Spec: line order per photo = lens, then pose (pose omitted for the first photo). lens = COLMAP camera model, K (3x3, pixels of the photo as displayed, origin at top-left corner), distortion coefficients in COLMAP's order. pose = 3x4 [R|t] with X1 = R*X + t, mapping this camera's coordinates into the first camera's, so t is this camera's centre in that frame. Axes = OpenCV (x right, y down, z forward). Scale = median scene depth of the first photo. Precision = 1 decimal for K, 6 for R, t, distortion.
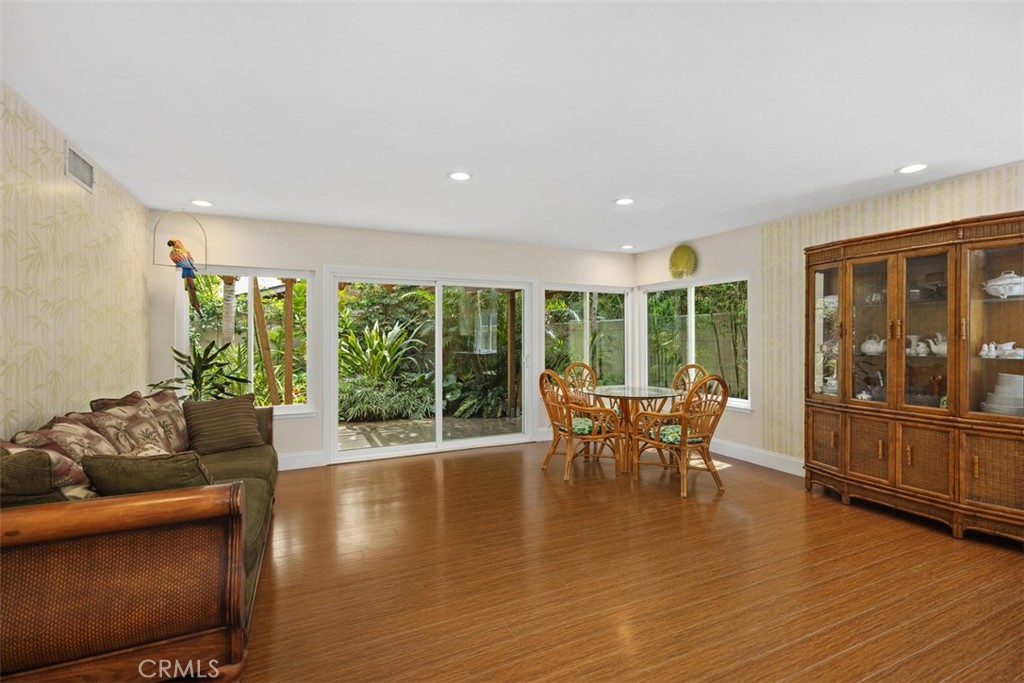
lens RADIAL K [[459.1, 0, 514.8], [0, 459.1, 336.7], [0, 0, 1]] dist [0.009304, -0.000967]
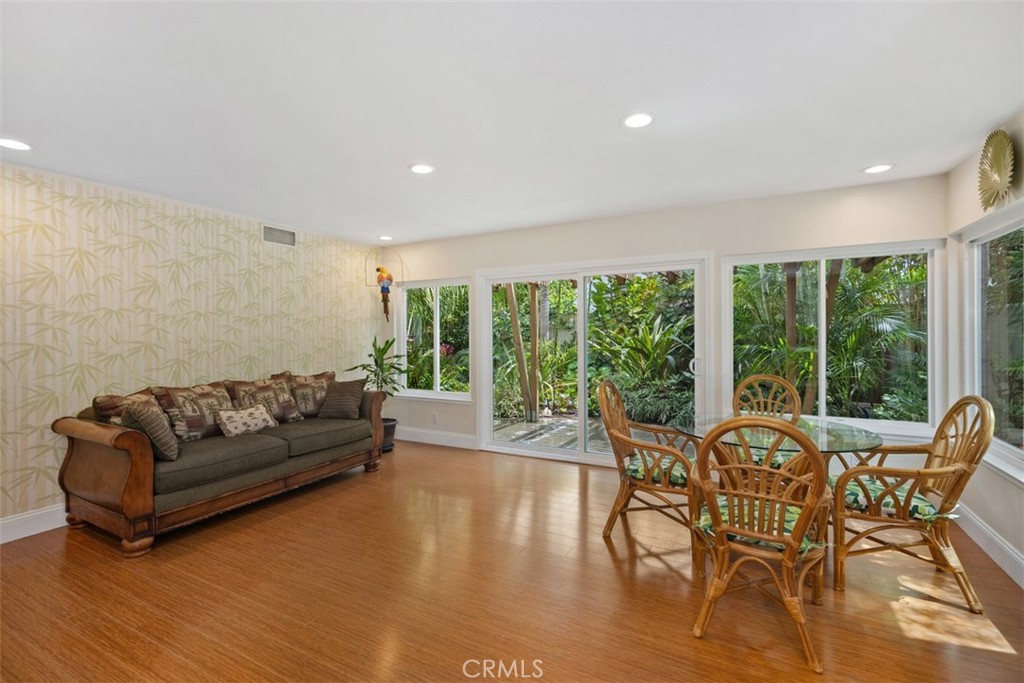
lens RADIAL K [[459.1, 0, 515.4], [0, 459.1, 337.7], [0, 0, 1]] dist [0.009304, -0.000967]
pose [[0.593809, 0.006565, -0.804579, 0.541377], [0.006585, 0.999894, 0.013019, -0.006824], [0.804579, -0.013029, 0.593703, 0.411966]]
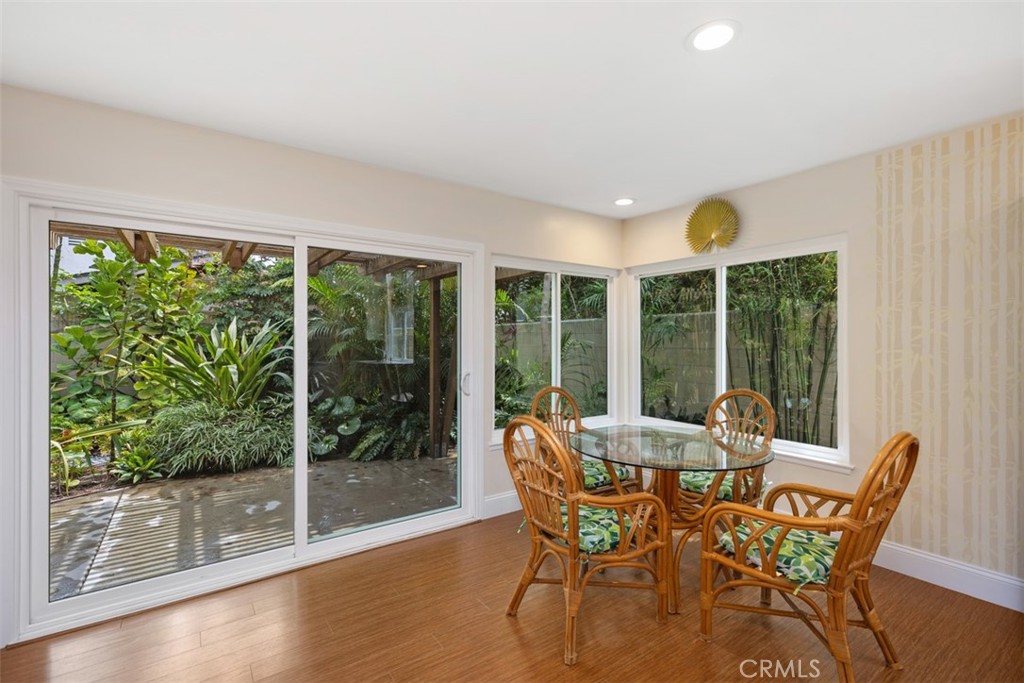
lens RADIAL K [[459.1, 0, 510.6], [0, 459.1, 343.7], [0, 0, 1]] dist [0.009304, -0.000967]
pose [[0.985528, -0.000347, 0.169513, -0.021655], [-0.000973, 0.999970, 0.007702, -0.005595], [-0.169510, -0.007755, 0.985498, 0.501704]]
